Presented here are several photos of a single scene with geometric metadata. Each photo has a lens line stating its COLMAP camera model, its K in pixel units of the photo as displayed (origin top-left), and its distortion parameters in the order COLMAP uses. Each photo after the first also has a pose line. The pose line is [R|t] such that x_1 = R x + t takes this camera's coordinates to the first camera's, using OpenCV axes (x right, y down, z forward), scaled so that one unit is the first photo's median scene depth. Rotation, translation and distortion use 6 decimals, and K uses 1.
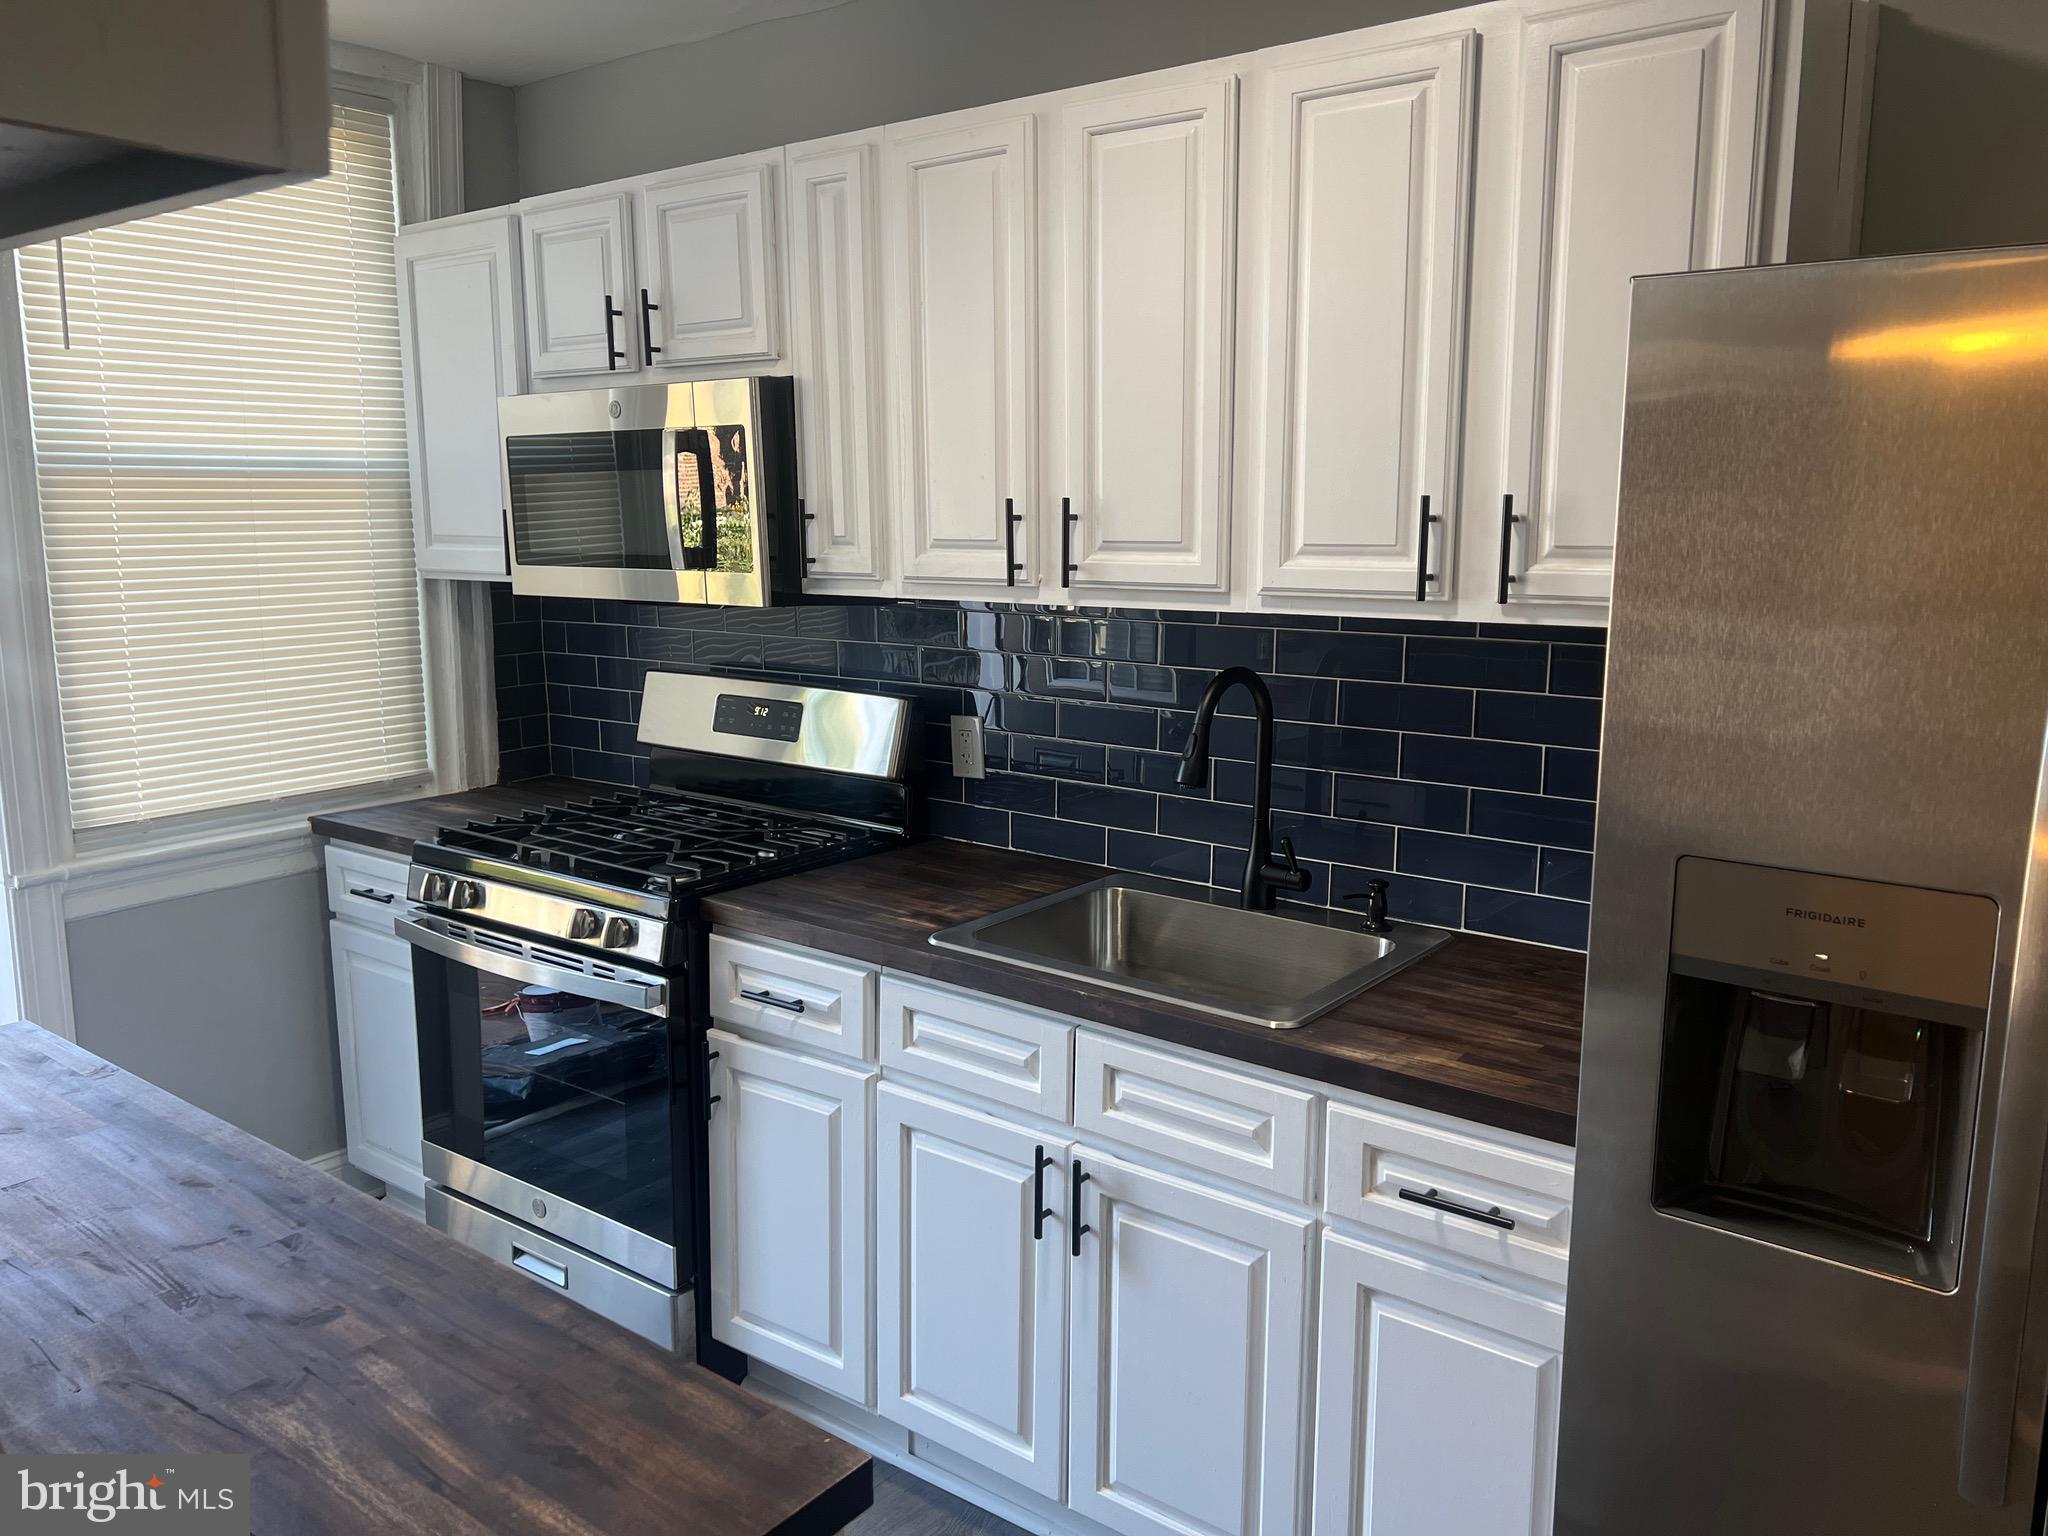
lens RADIAL K [[1540.4, 0, 1037.0], [0, 1540.4, 761.9], [0, 0, 1]] dist [0.053230, -0.060725]
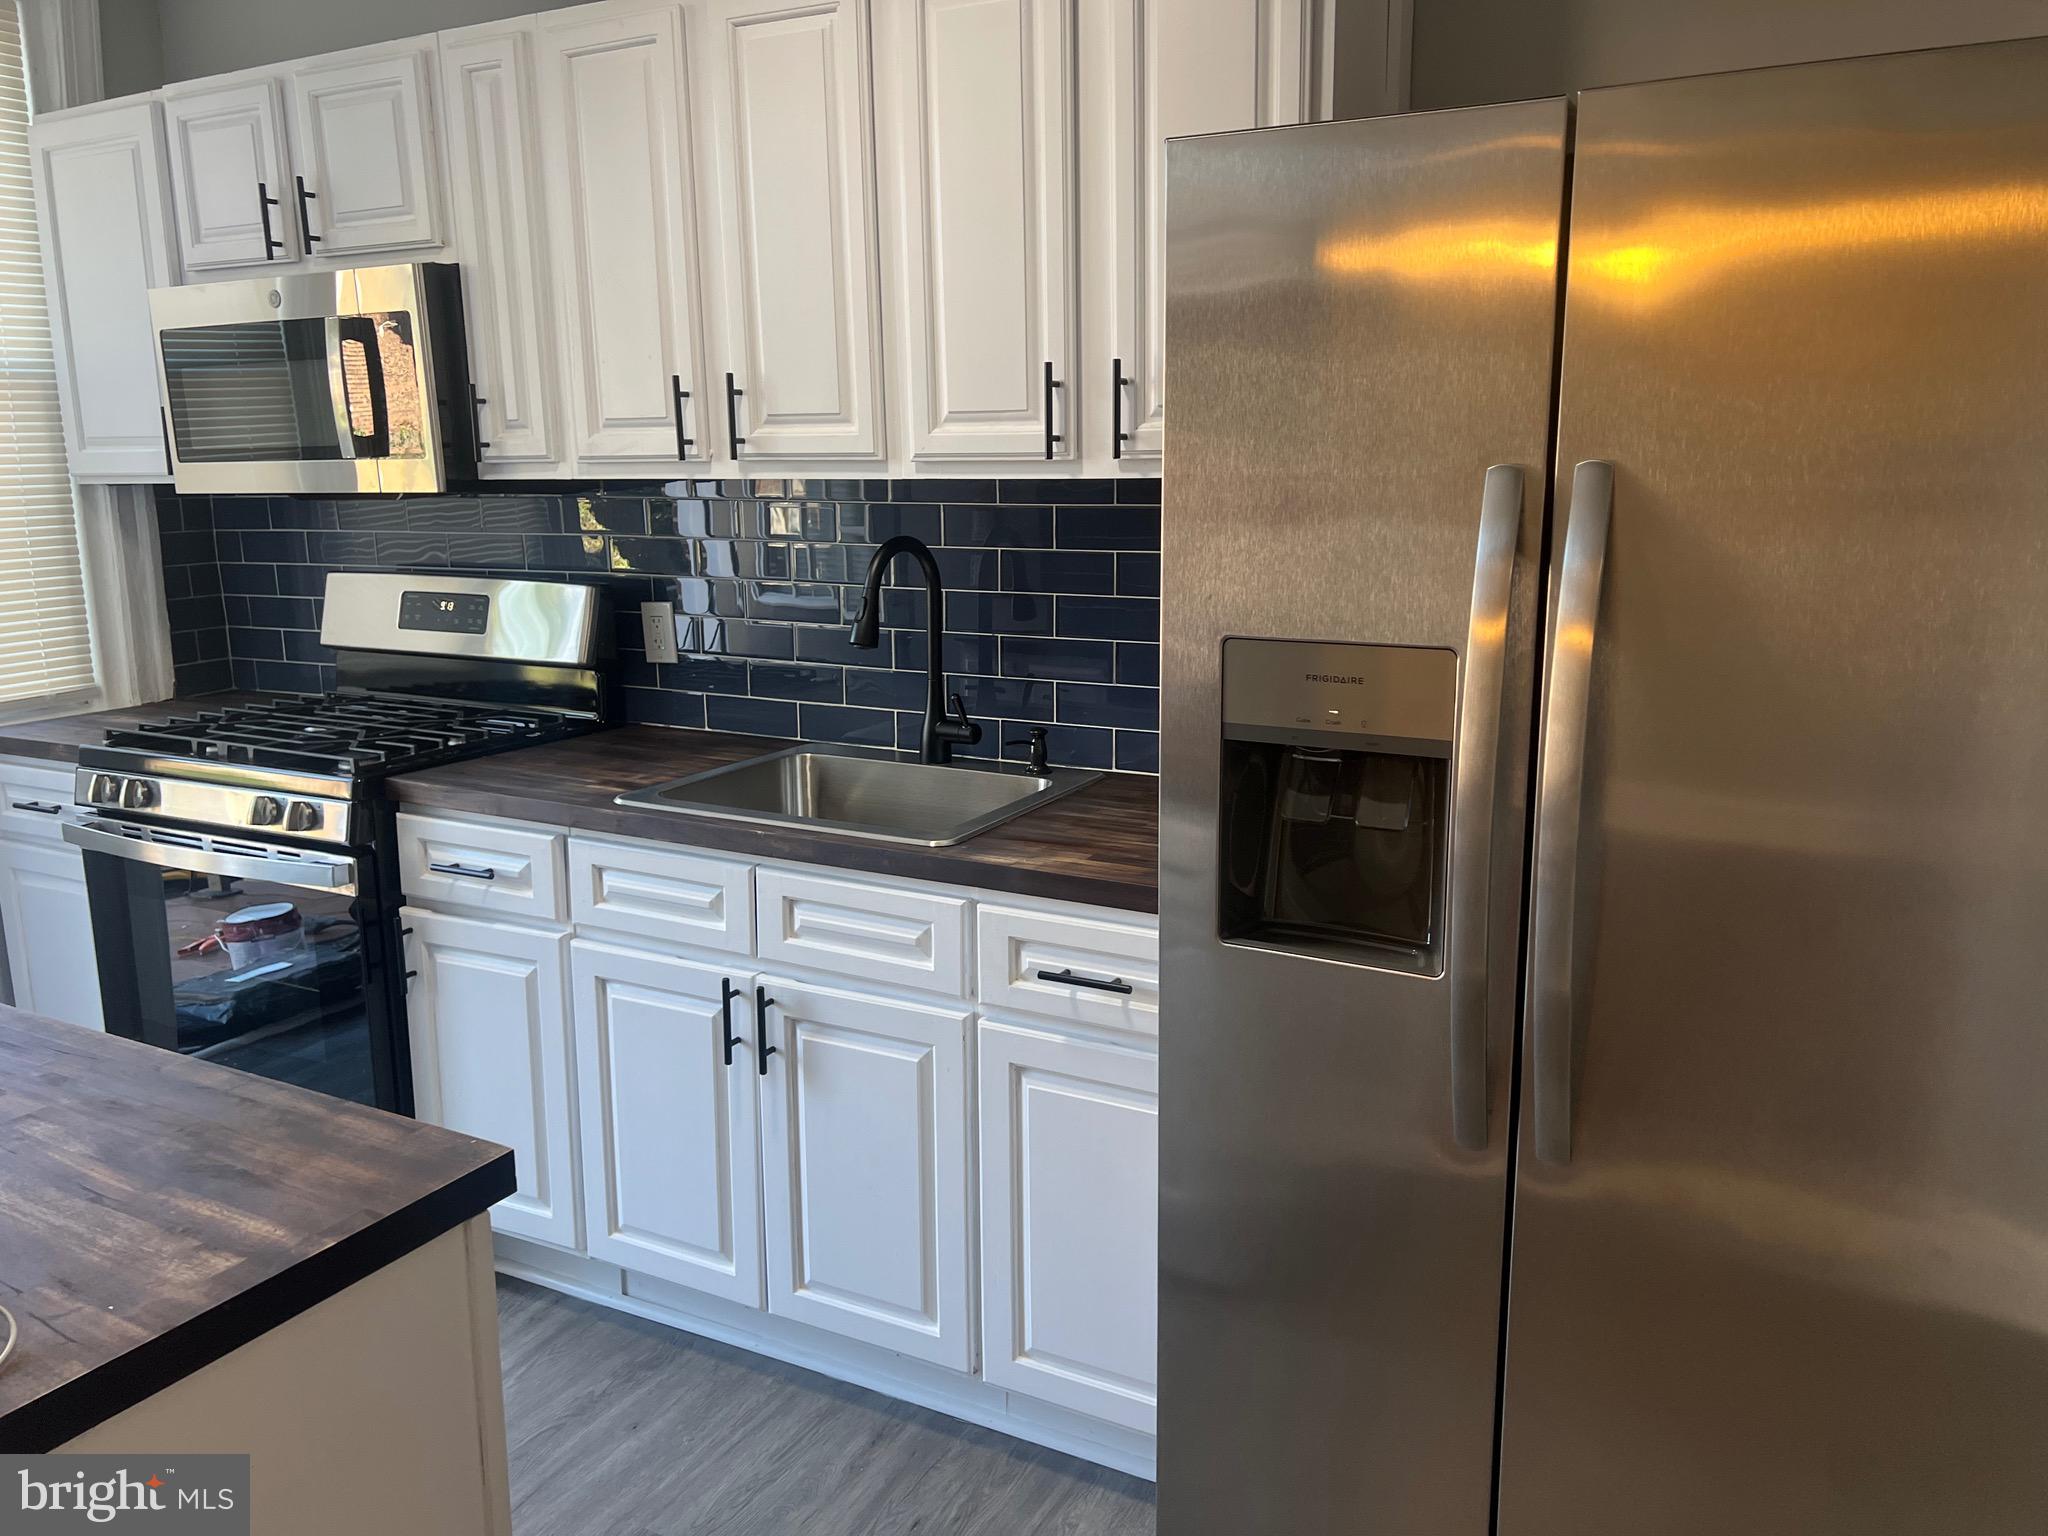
lens RADIAL K [[1540.4, 0, 1047.3], [0, 1540.4, 751.1], [0, 0, 1]] dist [0.053230, -0.060725]
pose [[0.985712, -0.042085, 0.163095, 0.046005], [0.038040, 0.998888, 0.027845, 0.060343], [-0.164086, -0.021243, 0.986217, -0.079054]]
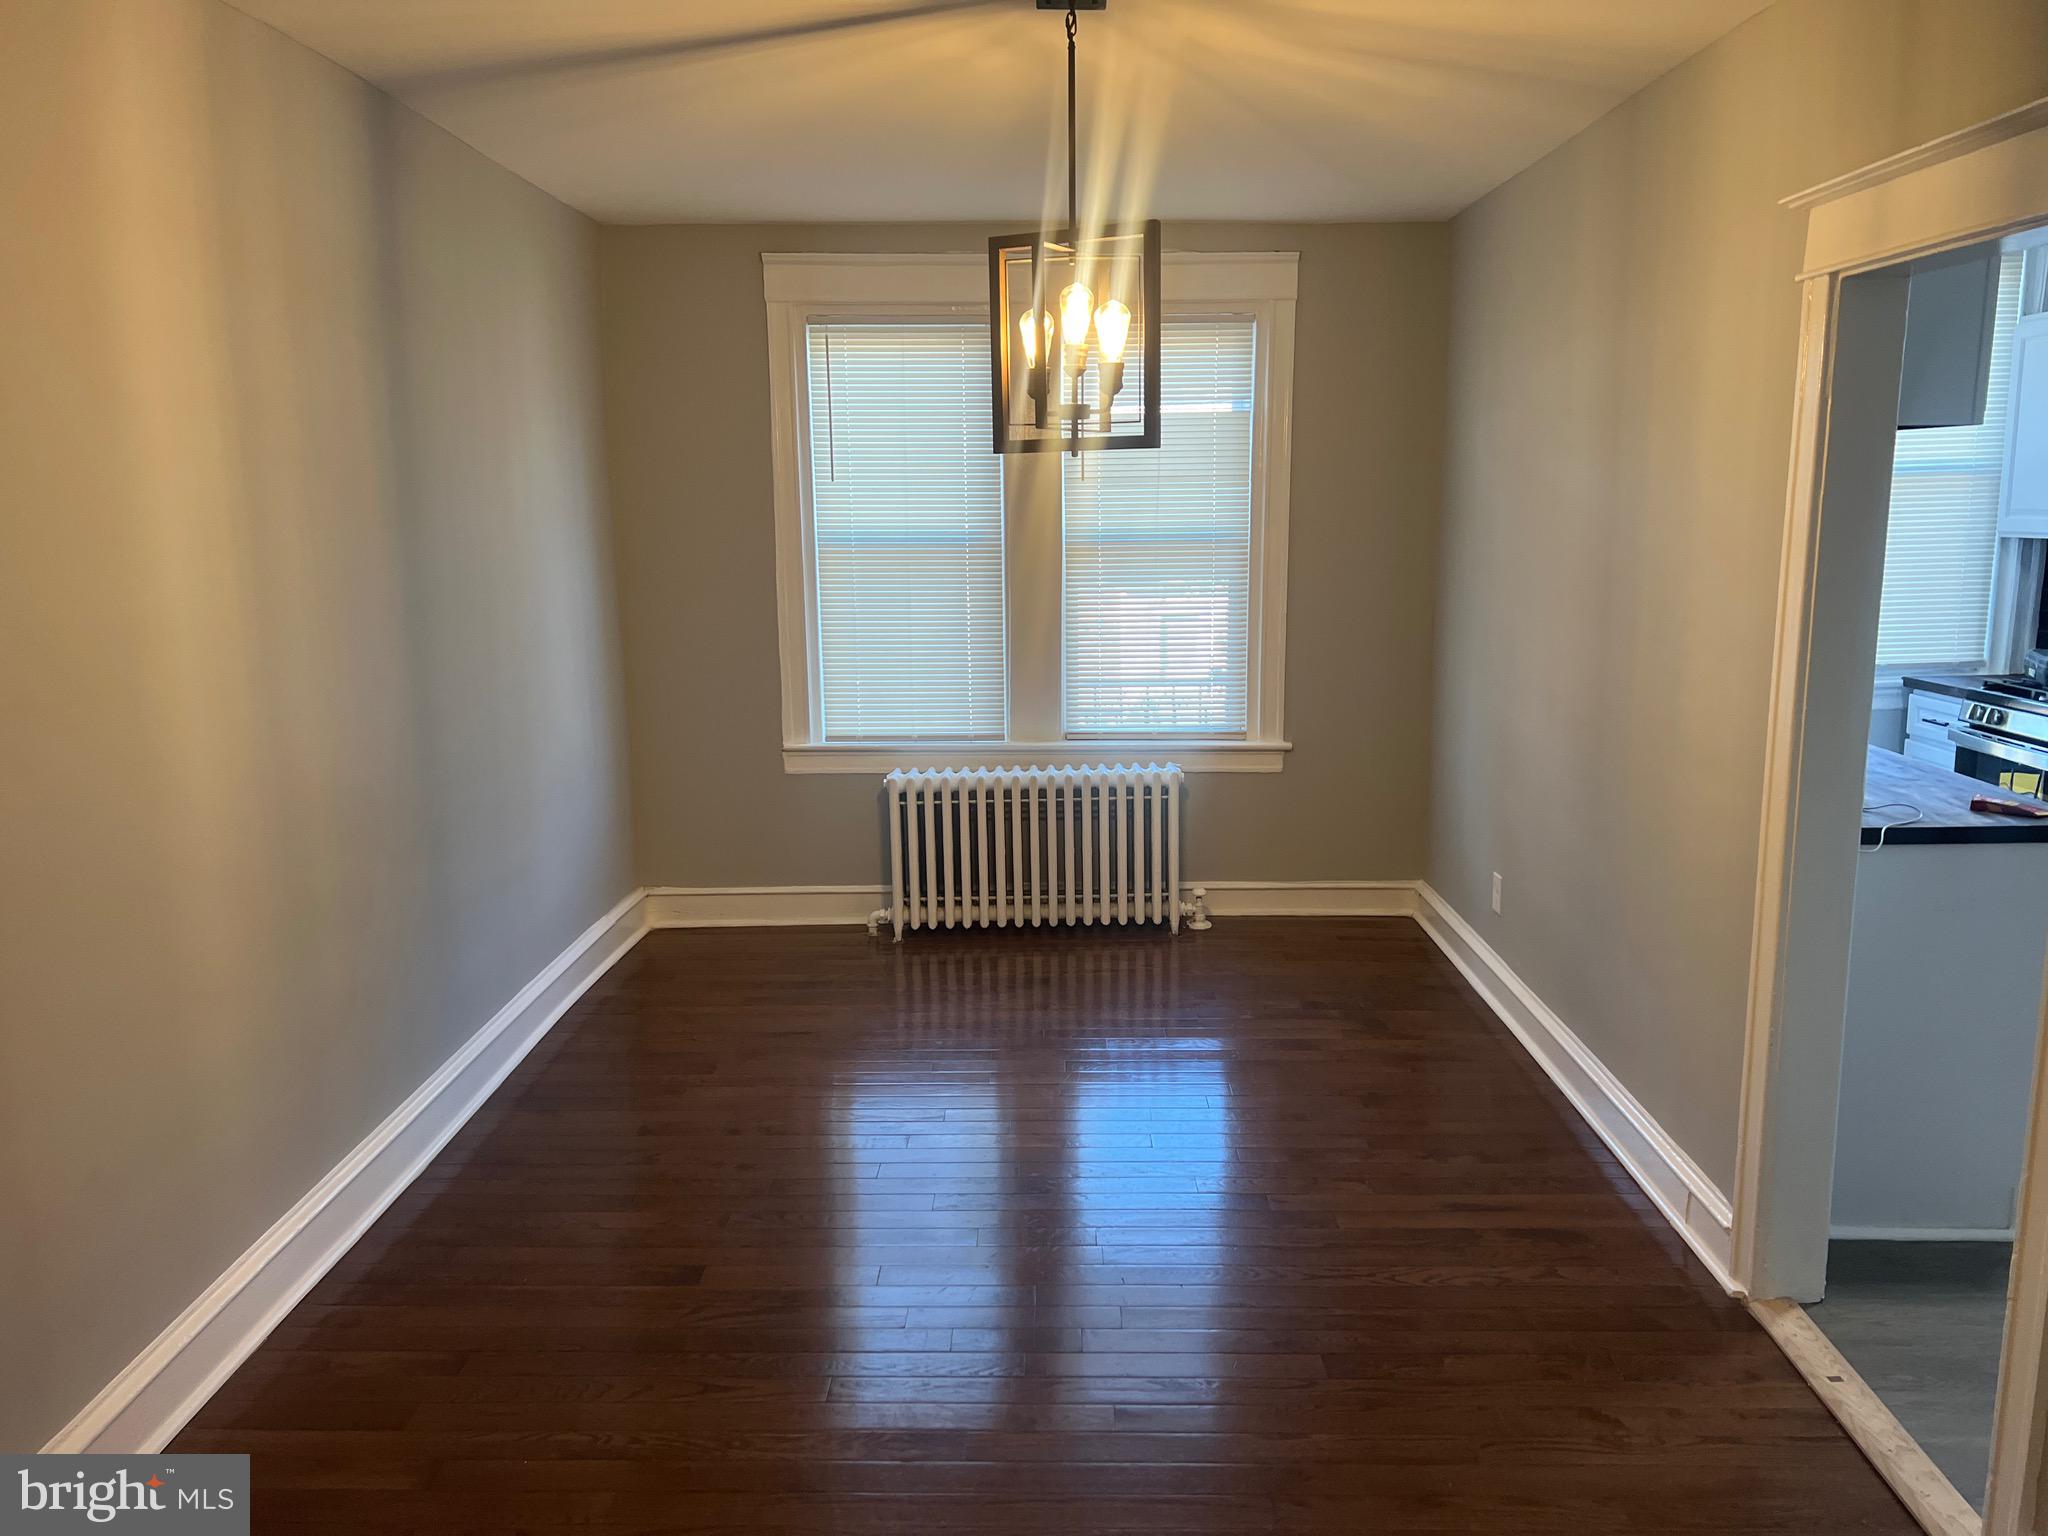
lens RADIAL K [[1540.4, 0, 1021.3], [0, 1540.4, 765.1], [0, 0, 1]] dist [0.053230, -0.060725]
pose [[0.592169, 0.129675, -0.795312, 0.430863], [-0.117203, 0.990332, 0.074207, 0.155753], [0.797245, 0.049270, 0.601642, -1.037202]]
